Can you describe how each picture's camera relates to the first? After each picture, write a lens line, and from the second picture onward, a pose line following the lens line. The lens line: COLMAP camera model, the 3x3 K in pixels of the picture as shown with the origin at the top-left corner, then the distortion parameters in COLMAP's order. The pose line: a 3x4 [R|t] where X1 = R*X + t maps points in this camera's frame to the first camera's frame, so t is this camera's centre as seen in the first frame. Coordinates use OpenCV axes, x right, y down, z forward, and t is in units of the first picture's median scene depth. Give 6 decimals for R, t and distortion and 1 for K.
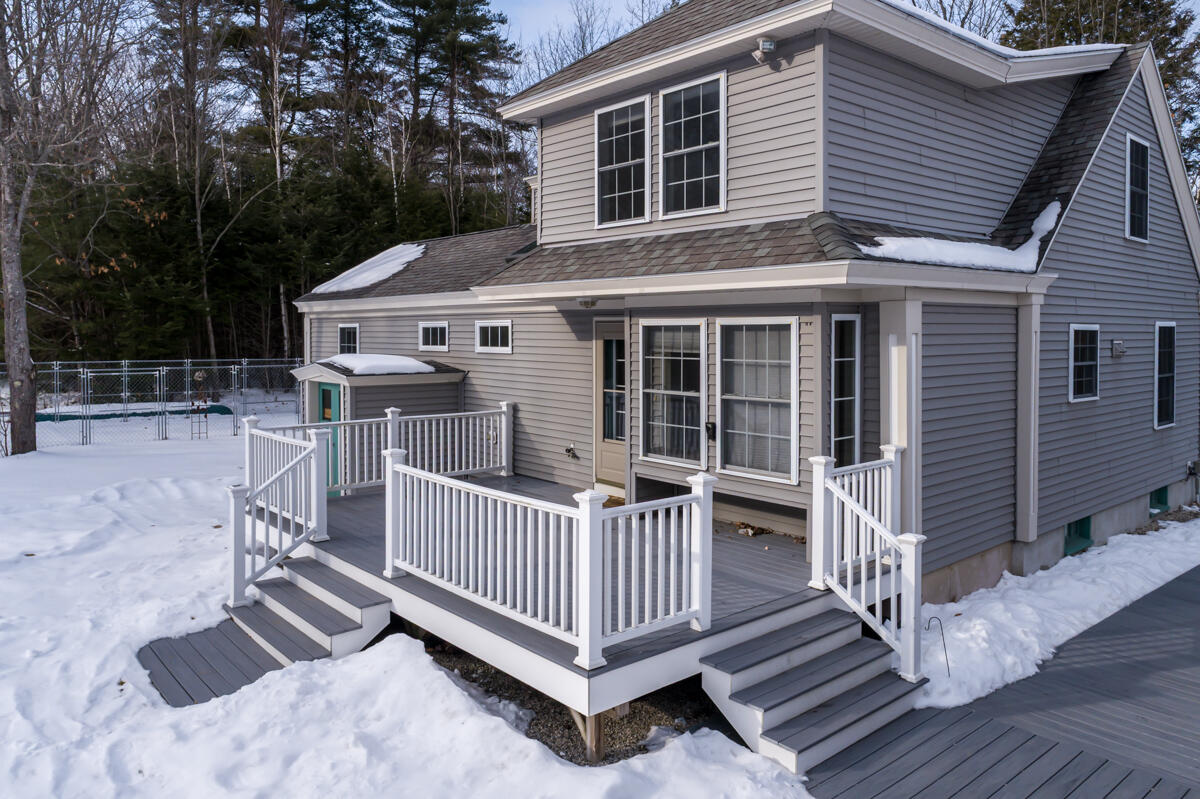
lens RADIAL K [[834.9, 0, 610.5], [0, 834.9, 357.1], [0, 0, 1]] dist [0.006177, 0.005061]
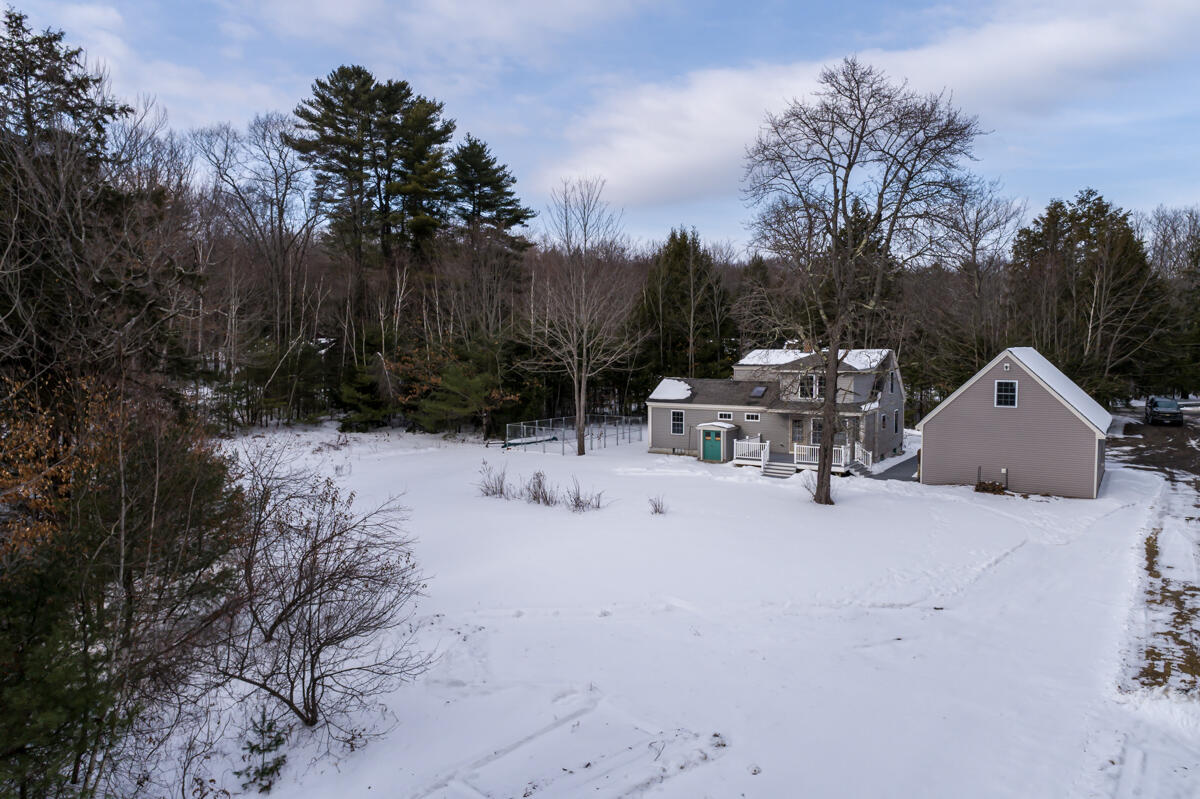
lens RADIAL K [[834.9, 0, 604.1], [0, 834.9, 403.4], [0, 0, 1]] dist [0.006177, 0.005061]
pose [[0.953323, -0.018041, 0.301412, -2.794864], [0.007130, 0.999280, 0.037262, -0.339691], [-0.301868, -0.033374, 0.952765, -3.584386]]
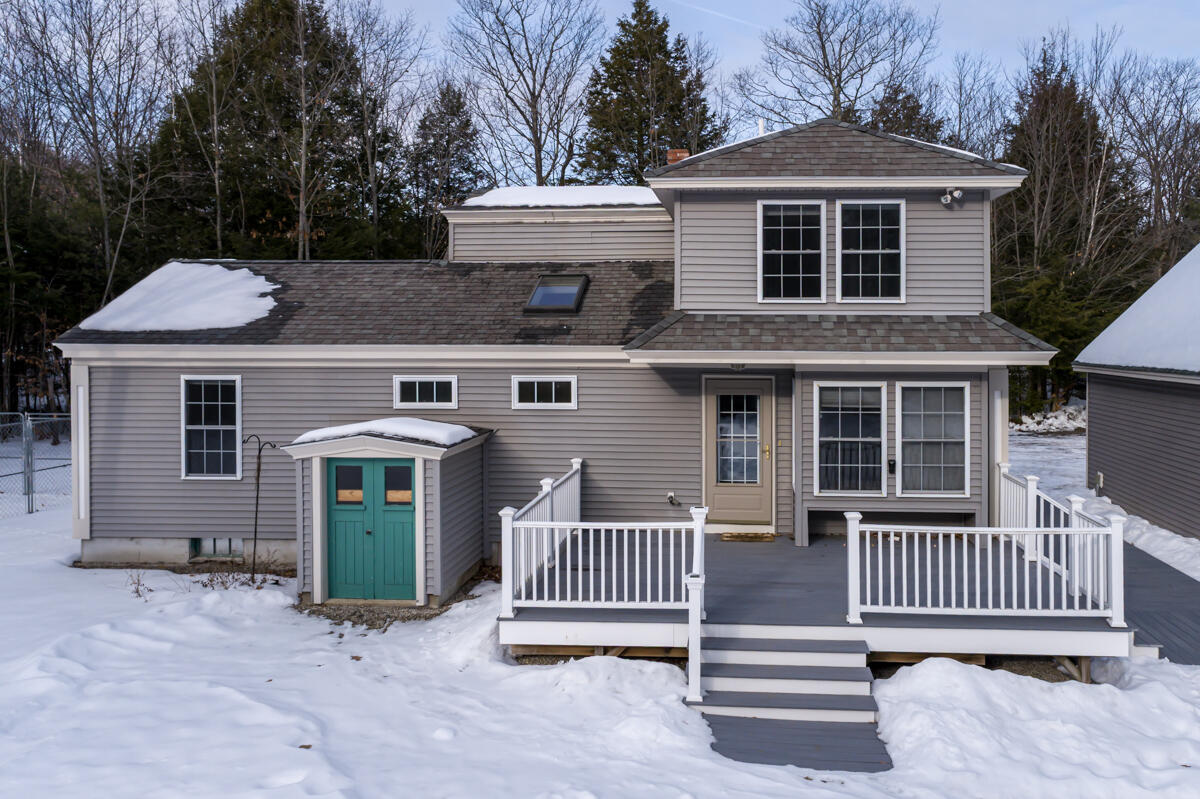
lens RADIAL K [[834.9, 0, 694.0], [0, 834.9, 363.5], [0, 0, 1]] dist [0.006177, 0.005061]
pose [[0.695988, -0.015700, 0.717882, -0.987260], [0.018766, 0.999817, 0.003672, -0.080800], [-0.717808, 0.010916, 0.696155, 0.282154]]
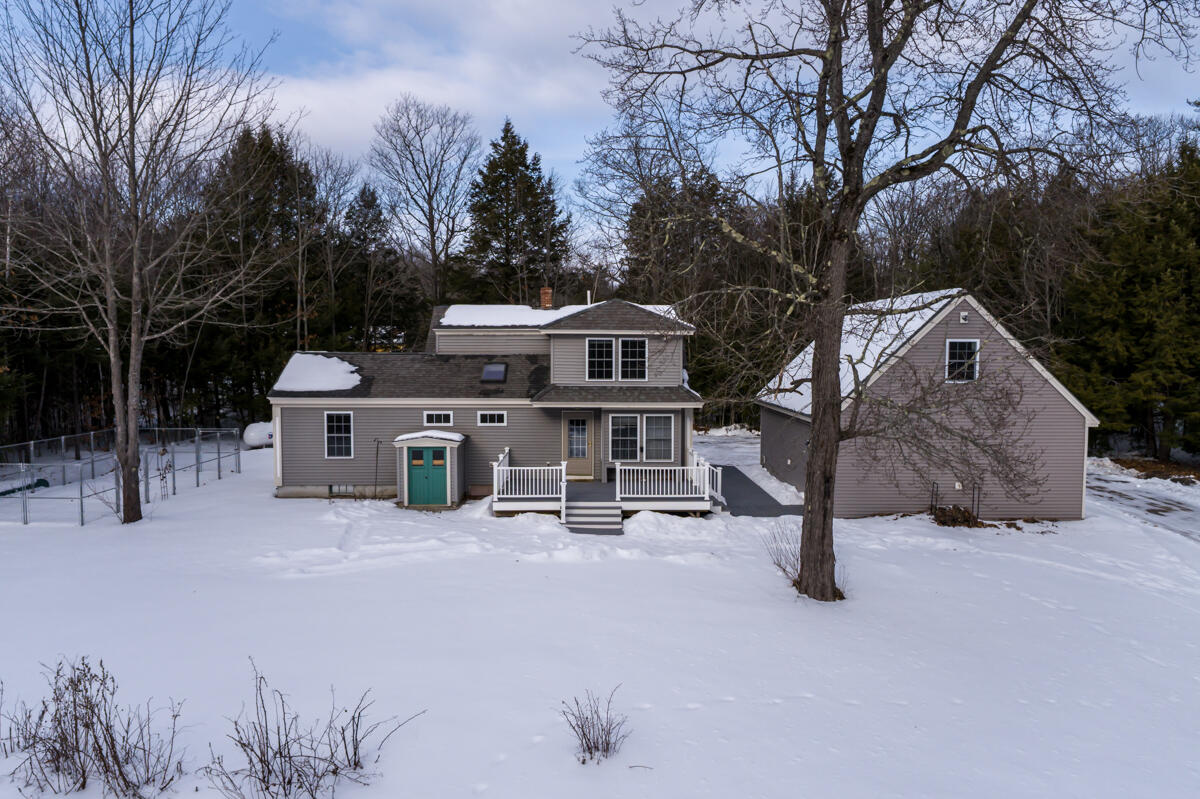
lens RADIAL K [[834.9, 0, 603.6], [0, 834.9, 394.8], [0, 0, 1]] dist [0.006177, 0.005061]
pose [[0.633856, -0.035647, 0.772629, -2.267355], [0.017787, 0.999345, 0.031516, -0.208087], [-0.773246, -0.006234, 0.634075, -0.838941]]
